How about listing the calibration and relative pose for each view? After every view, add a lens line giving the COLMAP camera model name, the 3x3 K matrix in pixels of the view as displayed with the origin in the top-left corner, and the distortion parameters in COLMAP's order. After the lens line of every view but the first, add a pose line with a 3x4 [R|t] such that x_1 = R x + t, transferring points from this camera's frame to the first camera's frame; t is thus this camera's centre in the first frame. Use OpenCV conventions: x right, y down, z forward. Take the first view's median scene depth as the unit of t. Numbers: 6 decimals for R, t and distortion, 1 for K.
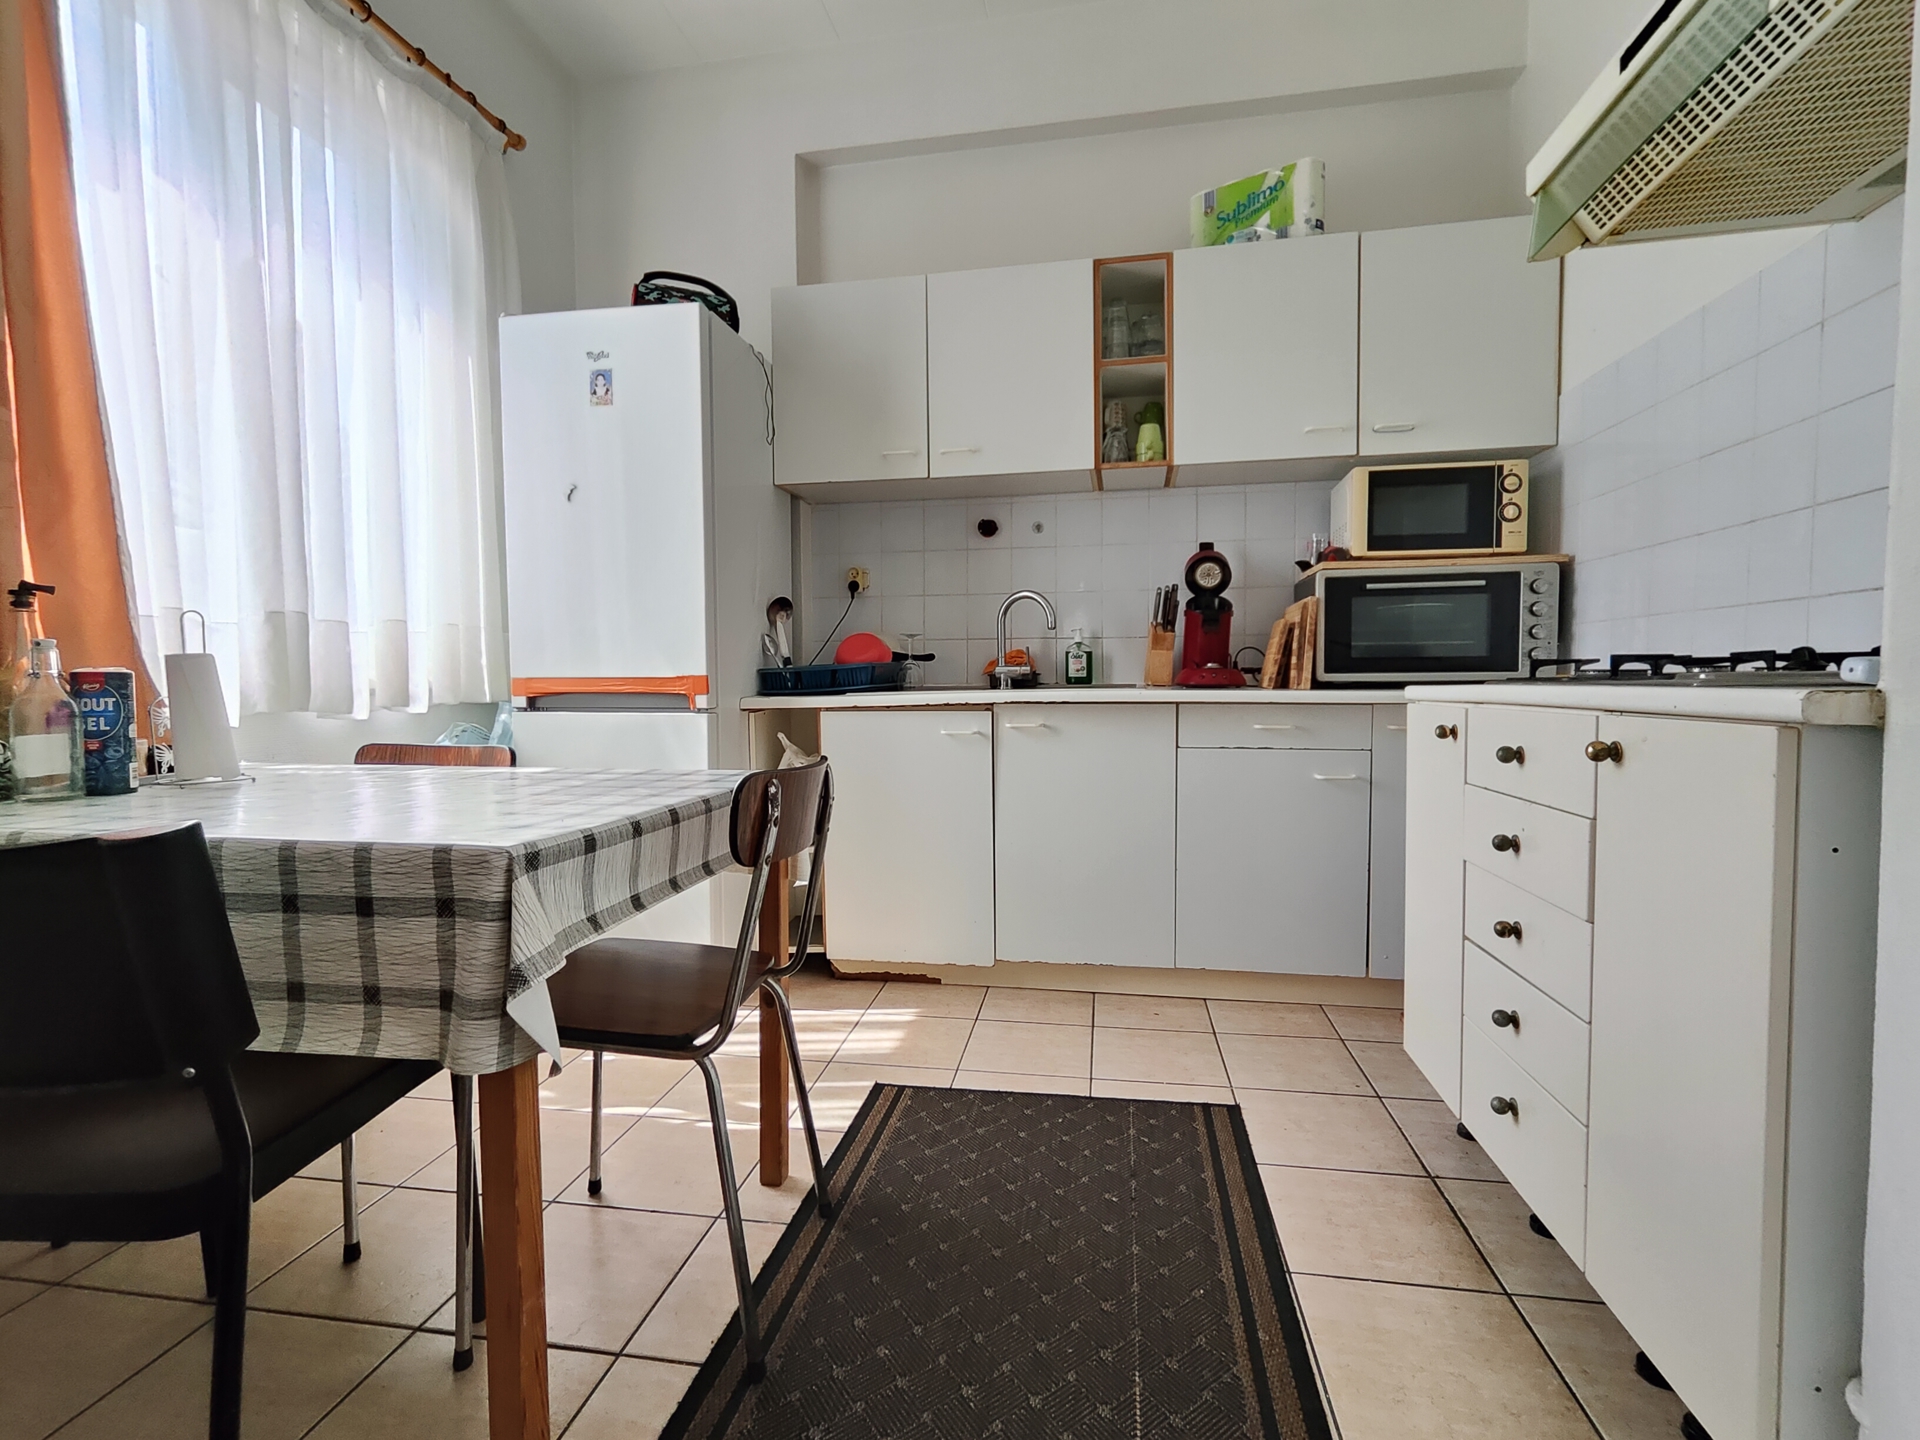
lens RADIAL K [[891.7, 0, 956.3], [0, 891.7, 720.9], [0, 0, 1]] dist [-0.000307, 0.004220]
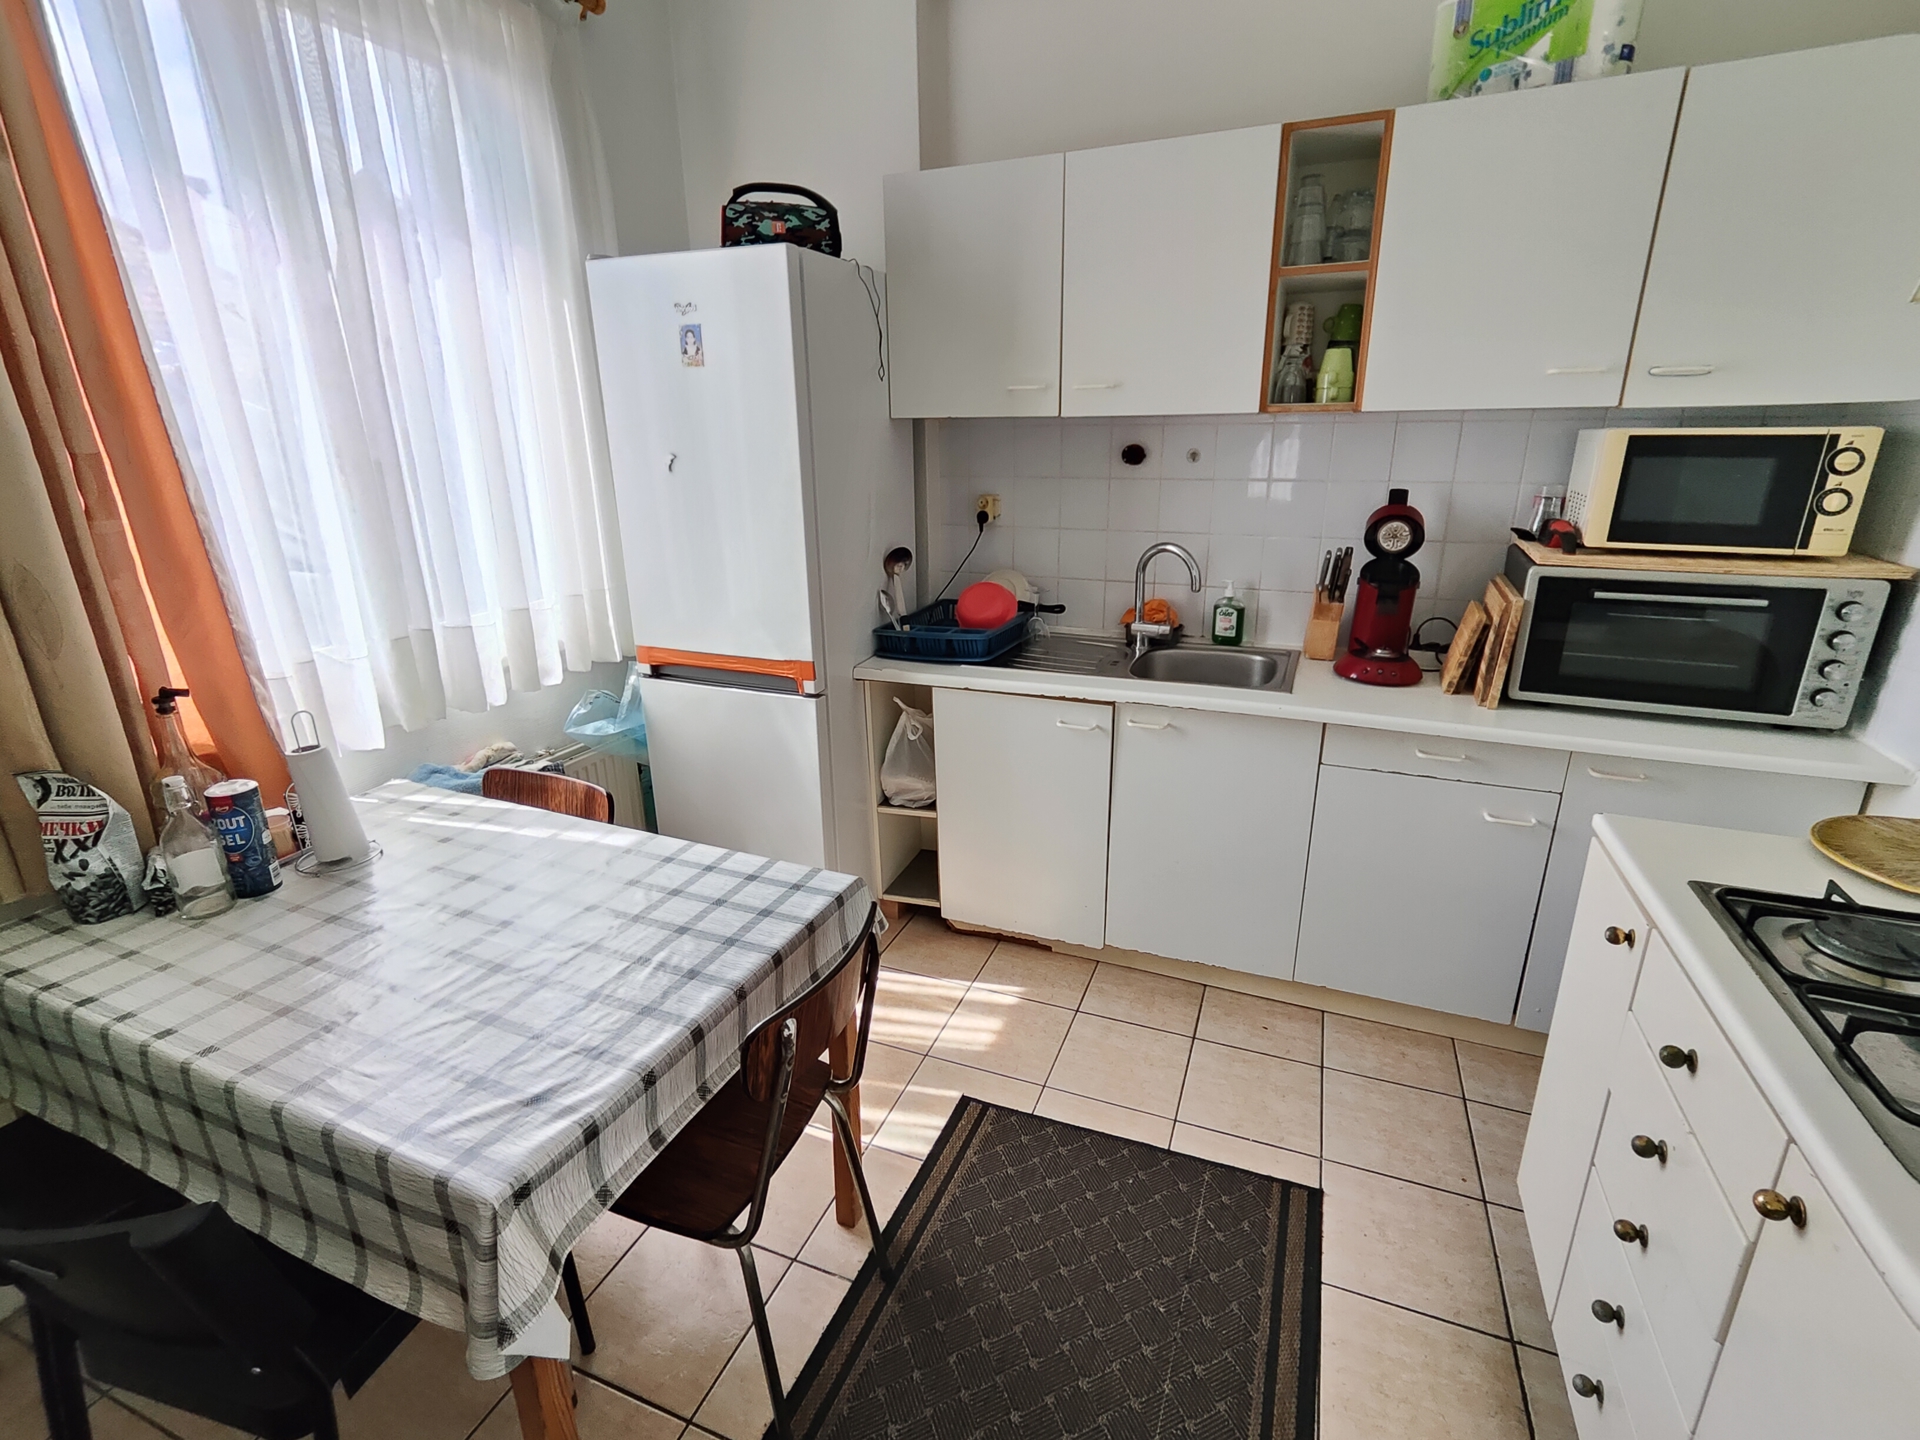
lens RADIAL K [[891.7, 0, 956.3], [0, 891.7, 720.9], [0, 0, 1]] dist [-0.000307, 0.004220]
pose [[0.977287, 0.061204, -0.202888, 0.070913], [-0.005916, 0.964893, 0.262577, -0.237064], [0.211836, -0.255412, 0.943340, 0.099234]]
